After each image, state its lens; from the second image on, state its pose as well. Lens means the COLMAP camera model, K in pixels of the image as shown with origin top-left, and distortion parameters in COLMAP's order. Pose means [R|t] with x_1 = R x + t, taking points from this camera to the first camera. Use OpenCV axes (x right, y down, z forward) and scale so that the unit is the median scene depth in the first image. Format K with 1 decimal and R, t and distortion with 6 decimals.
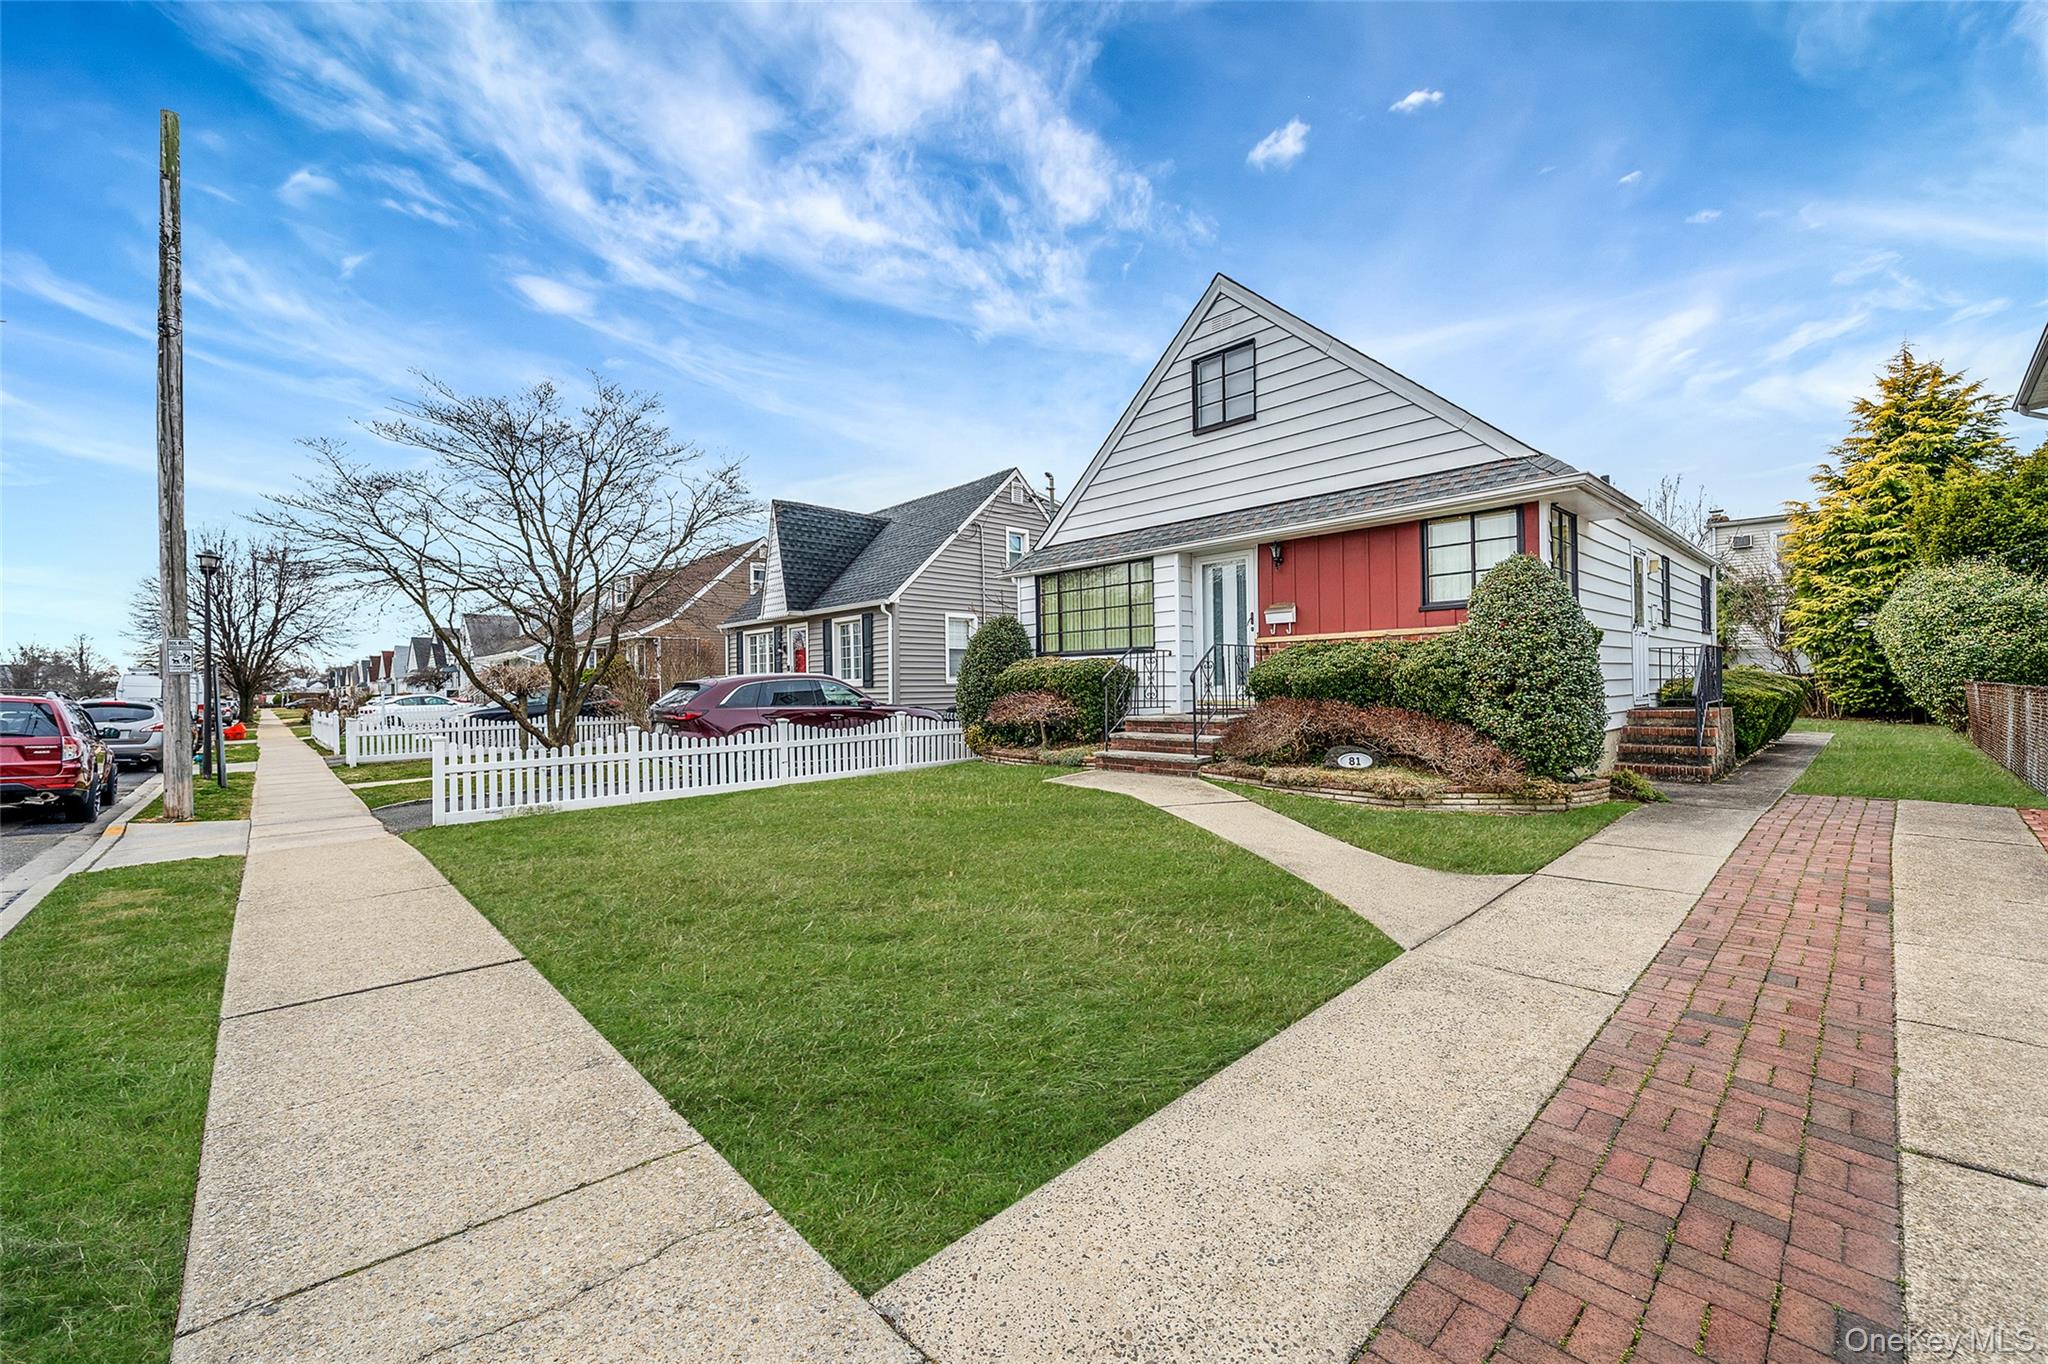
lens RADIAL K [[809.8, 0, 1024.2], [0, 809.8, 683.6], [0, 0, 1]] dist [0.001619, 0.000008]
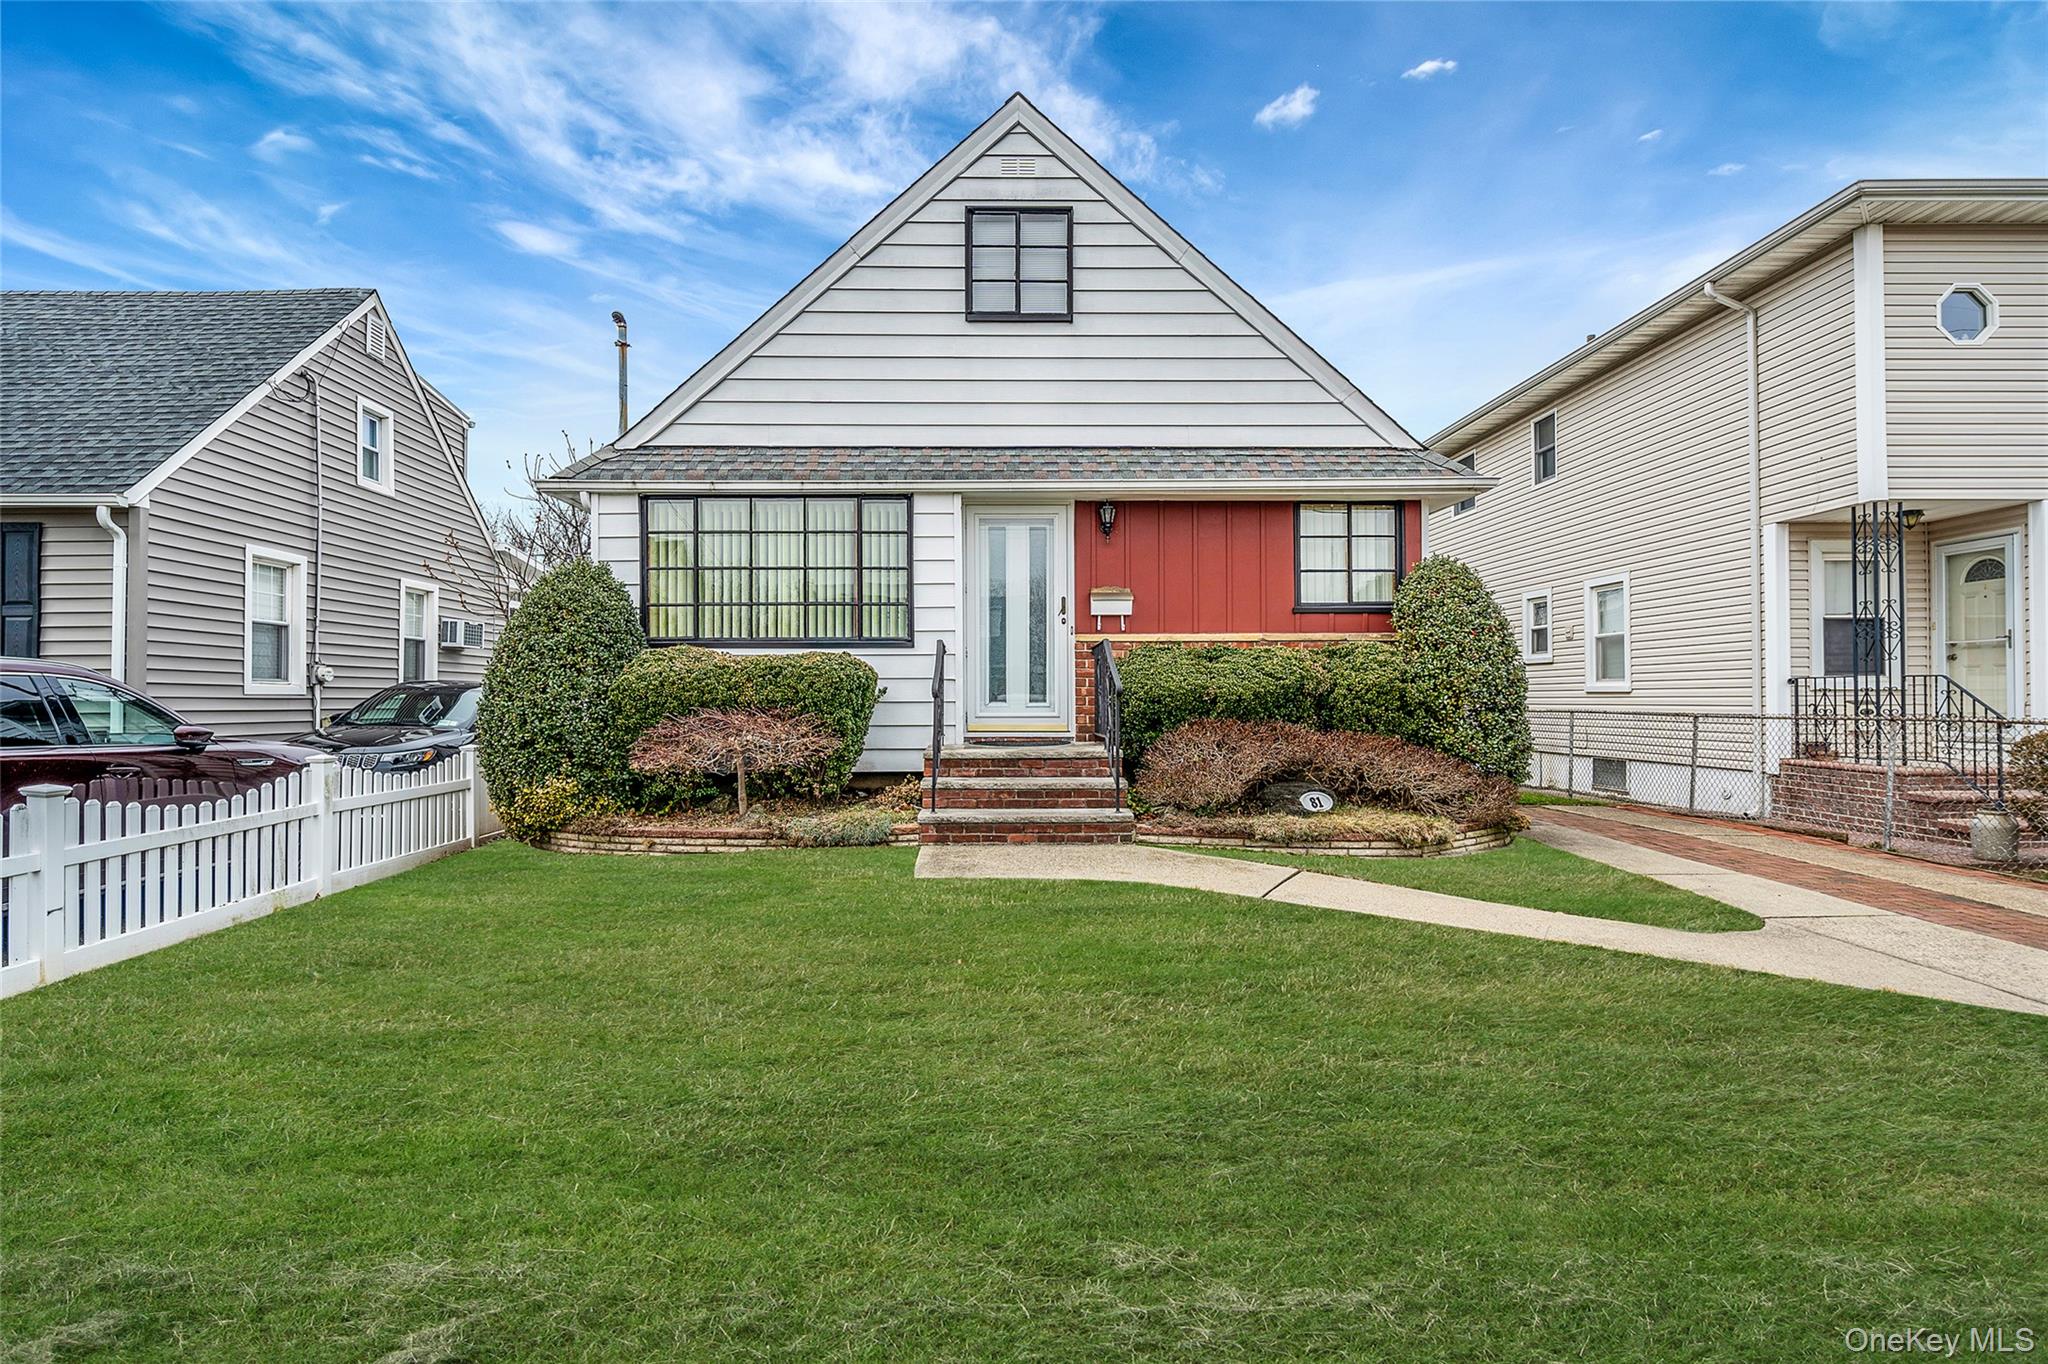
lens RADIAL K [[987.8, 0, 1031.5], [0, 987.8, 689.7], [0, 0, 1]] dist [0.000535, -0.000331]
pose [[0.676426, 0.017444, 0.736304, -0.350666], [-0.009790, 0.999844, -0.014694, 0.004637], [-0.736445, 0.002731, 0.676492, 0.433340]]
